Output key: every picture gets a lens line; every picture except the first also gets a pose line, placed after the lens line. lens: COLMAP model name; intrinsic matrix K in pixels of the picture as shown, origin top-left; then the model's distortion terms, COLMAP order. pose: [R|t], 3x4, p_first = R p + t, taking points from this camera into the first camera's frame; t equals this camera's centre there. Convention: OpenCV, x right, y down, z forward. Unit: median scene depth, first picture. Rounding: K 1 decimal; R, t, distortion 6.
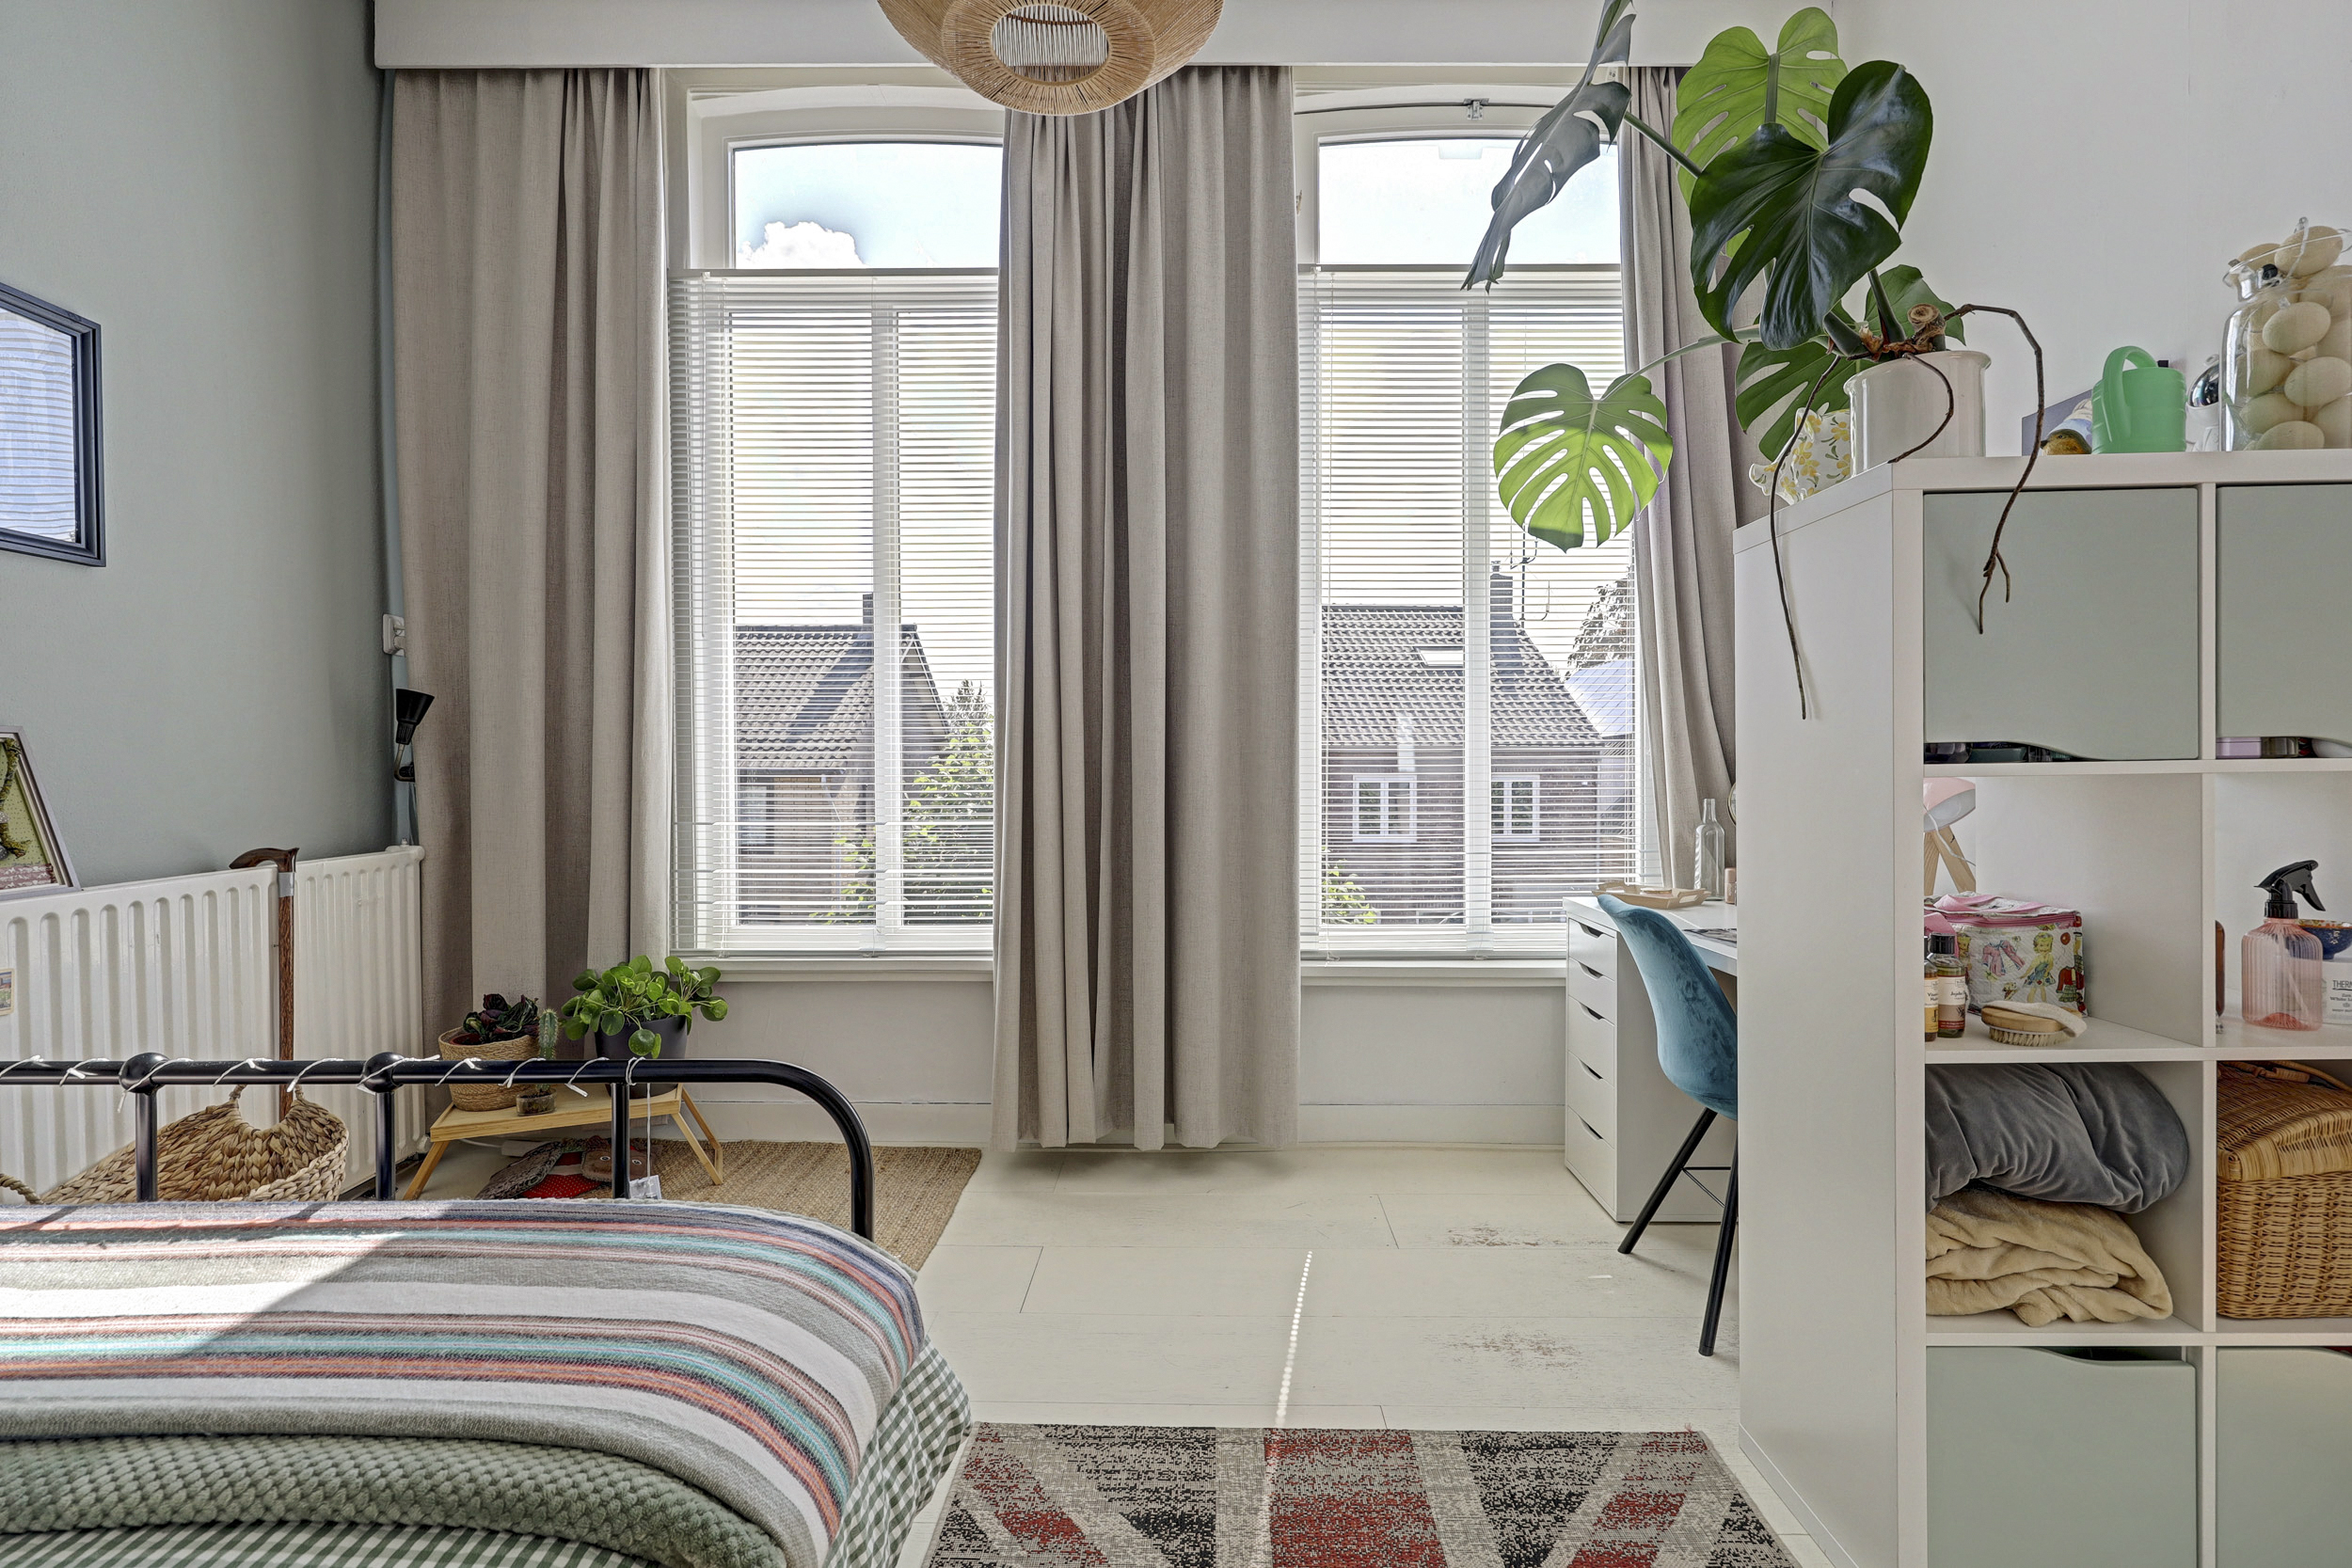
lens RADIAL K [[1062.9, 0, 1175.3], [0, 1062.9, 784.3], [0, 0, 1]] dist [-0.001946, 0.000075]
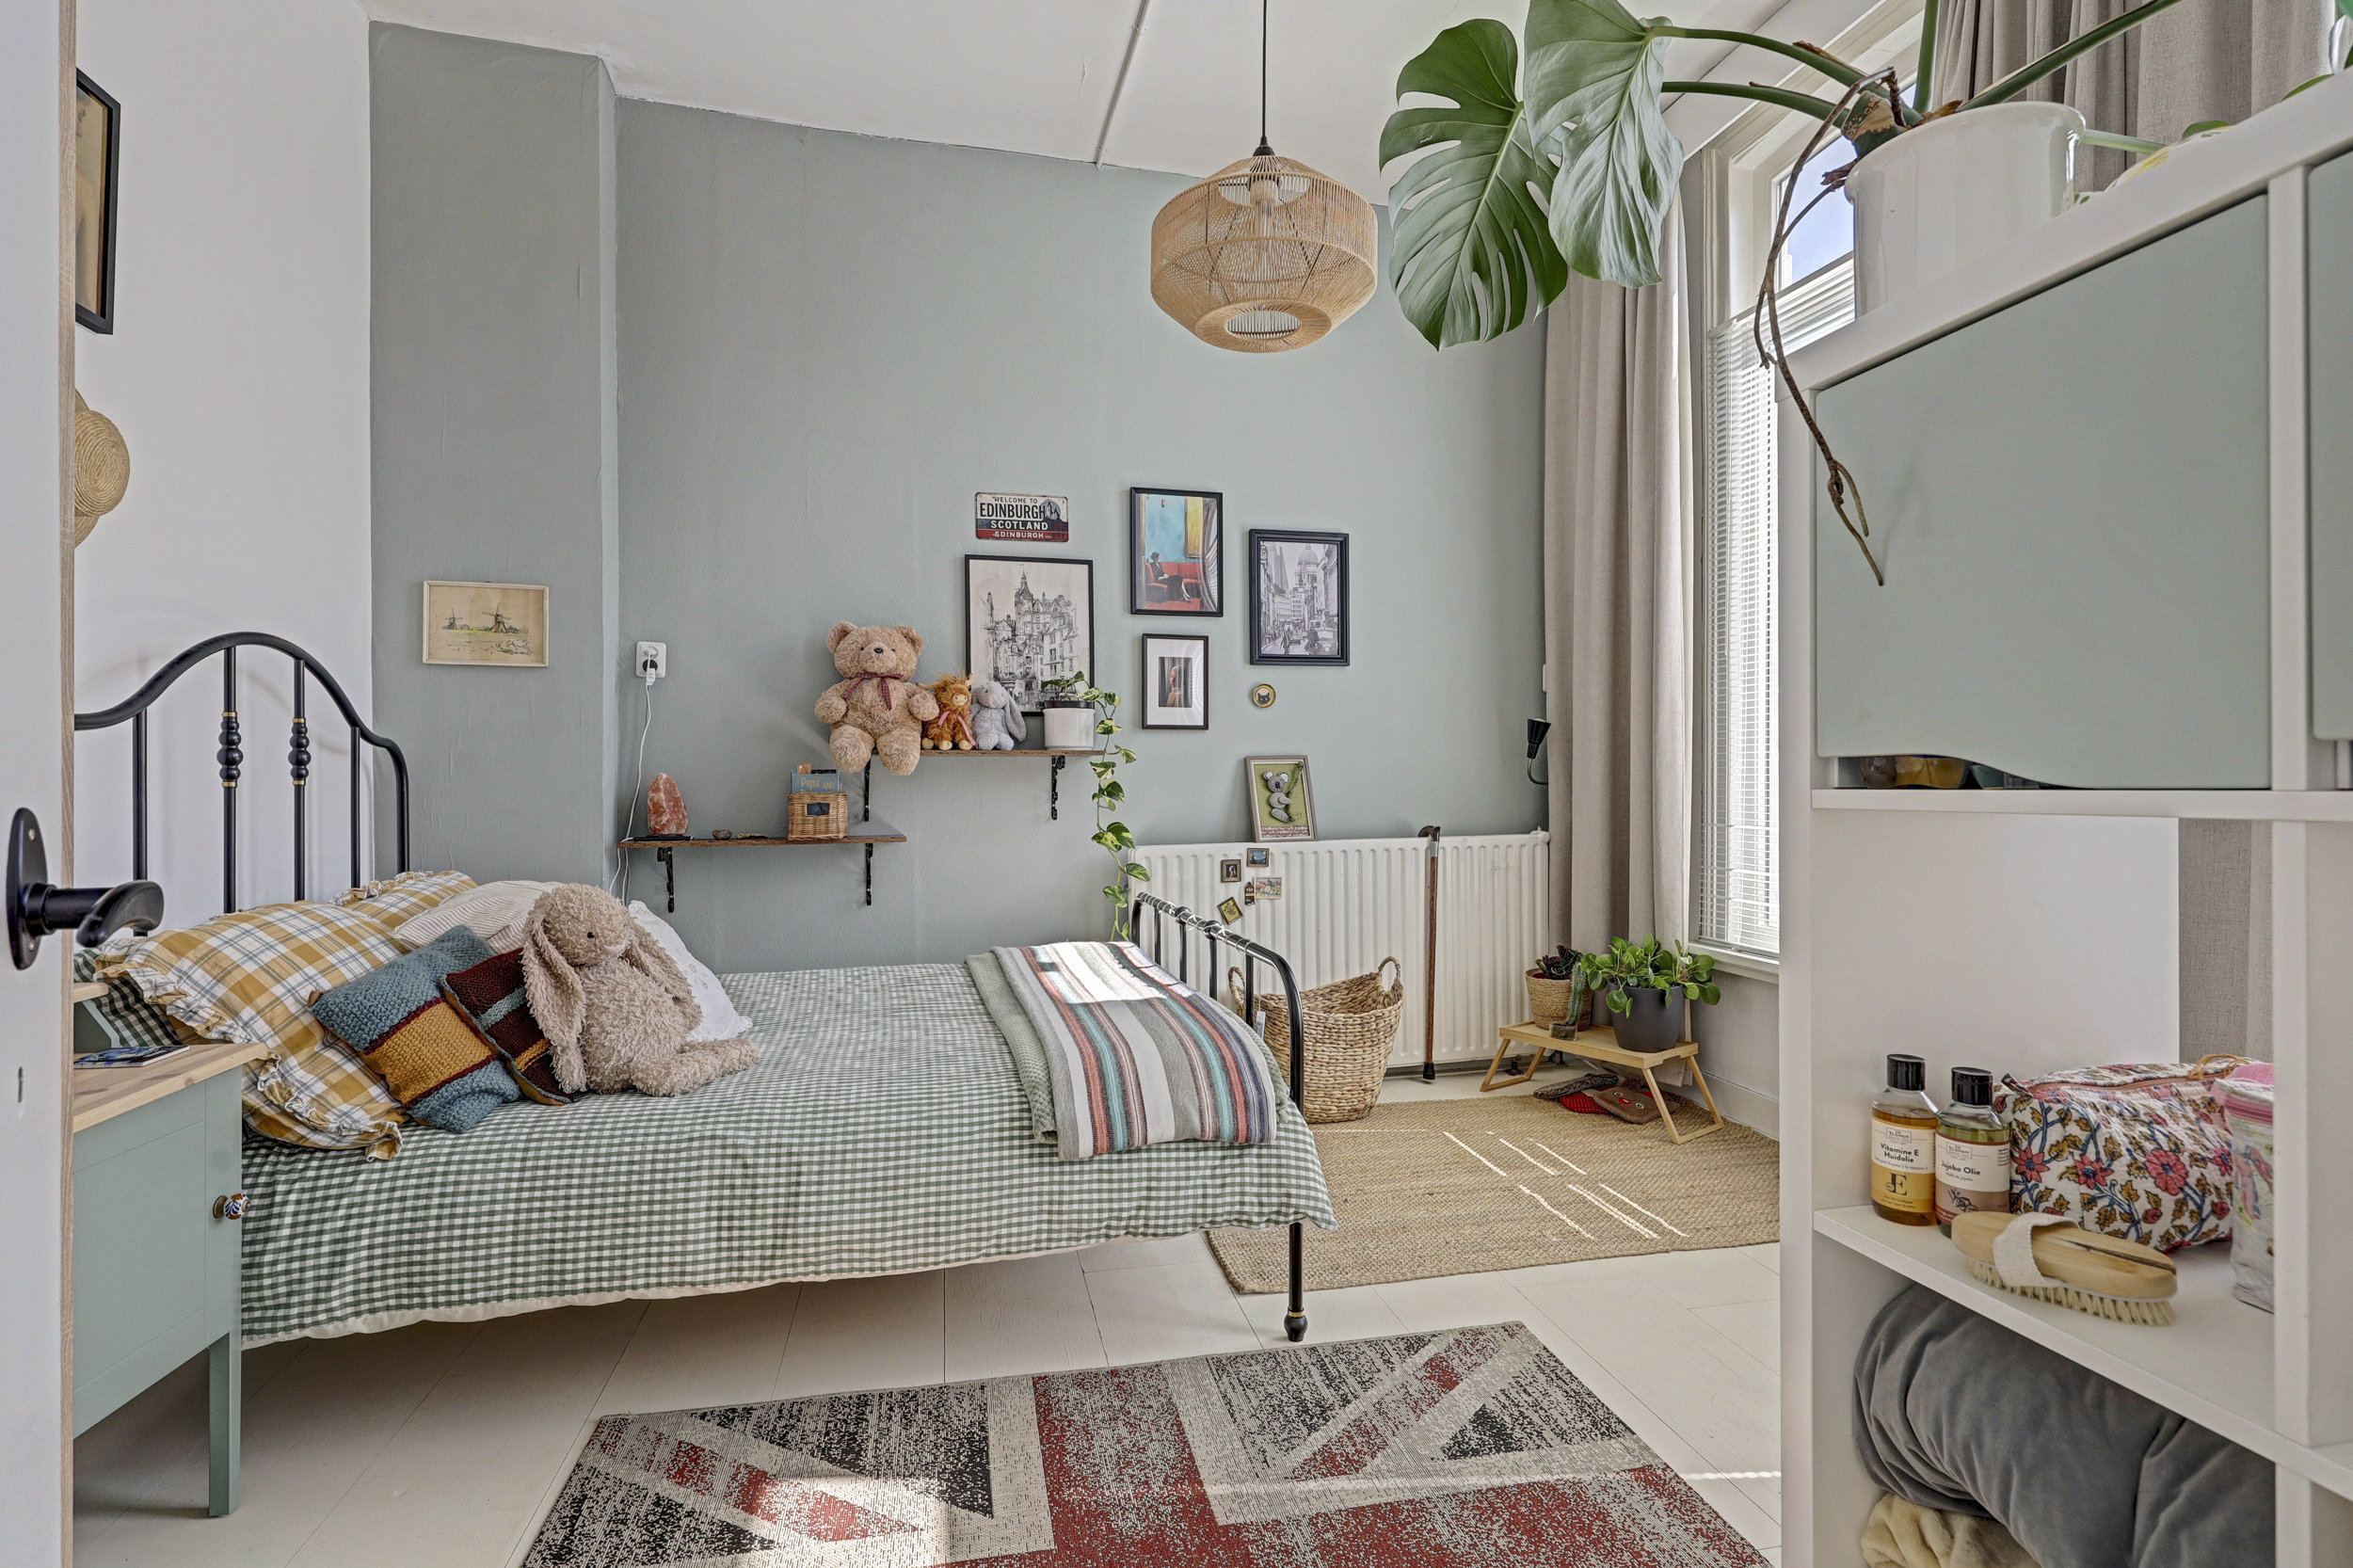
lens RADIAL K [[1141.1, 0, 1177.5], [0, 1141.1, 777.1], [0, 0, 1]] dist [-0.002596, 0.000073]
pose [[0.224869, 0.005157, -0.974375, 0.771004], [-0.010375, 0.999942, 0.002897, -0.014490], [0.974334, 0.009458, 0.224909, 0.252730]]
